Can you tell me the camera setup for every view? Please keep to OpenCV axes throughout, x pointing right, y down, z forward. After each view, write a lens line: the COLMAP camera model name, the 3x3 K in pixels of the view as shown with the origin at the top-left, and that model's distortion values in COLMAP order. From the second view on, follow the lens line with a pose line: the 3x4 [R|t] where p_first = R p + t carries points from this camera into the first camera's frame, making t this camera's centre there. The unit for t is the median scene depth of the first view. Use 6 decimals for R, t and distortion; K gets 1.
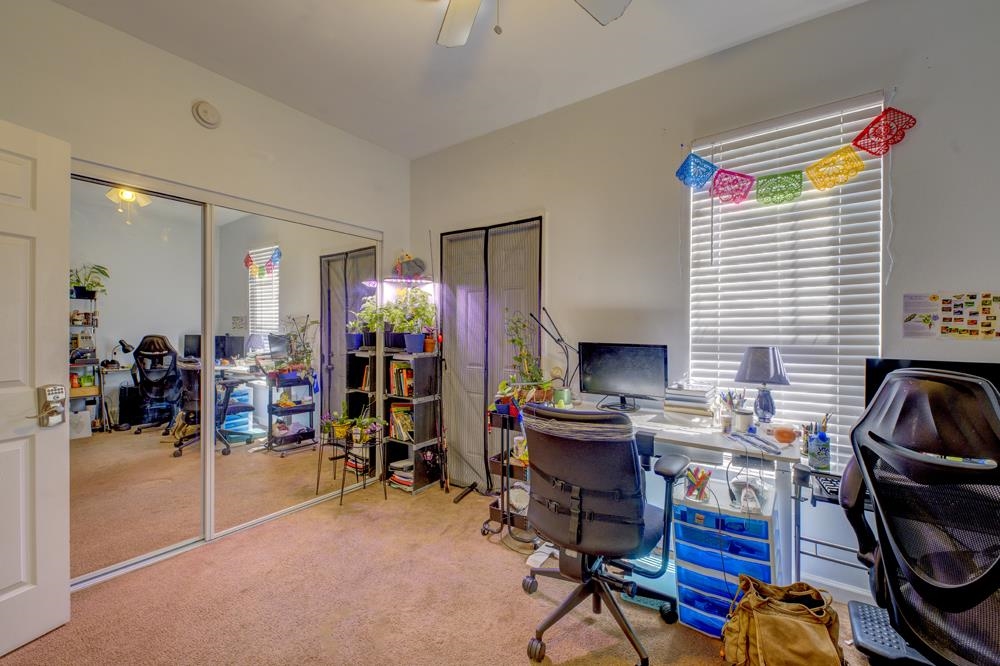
lens RADIAL K [[418.5, 0, 507.2], [0, 418.5, 324.7], [0, 0, 1]] dist [0.011237, -0.008384]
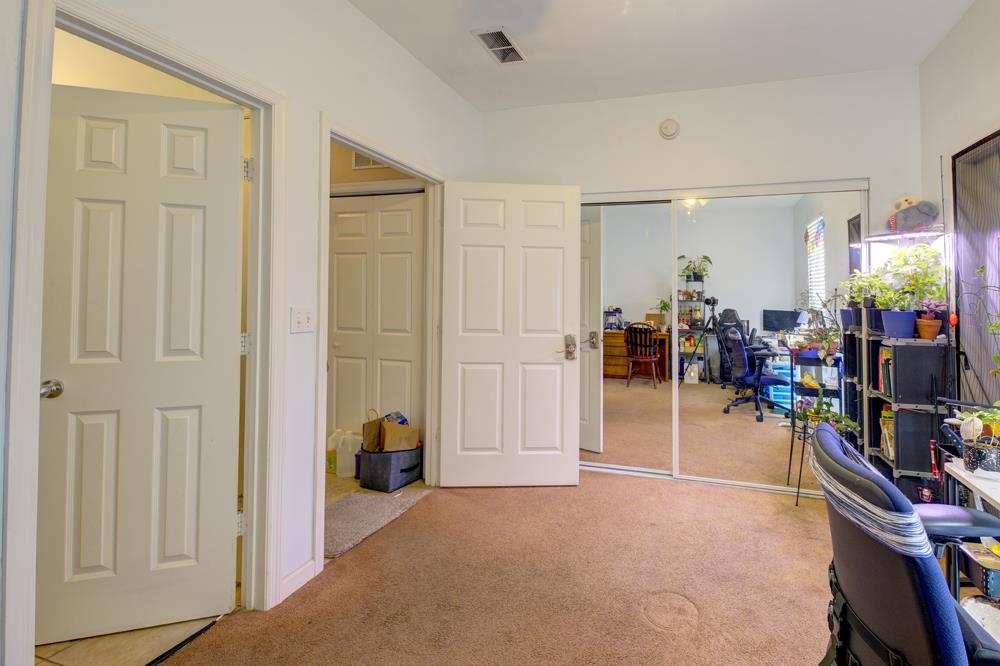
lens RADIAL K [[418.5, 0, 555.8], [0, 418.5, 290.5], [0, 0, 1]] dist [0.011237, -0.008384]
pose [[0.325411, -0.023006, -0.945293, 0.337374], [-0.002550, 0.999679, -0.025208, 0.008596], [0.945569, 0.010613, 0.325248, 0.294243]]
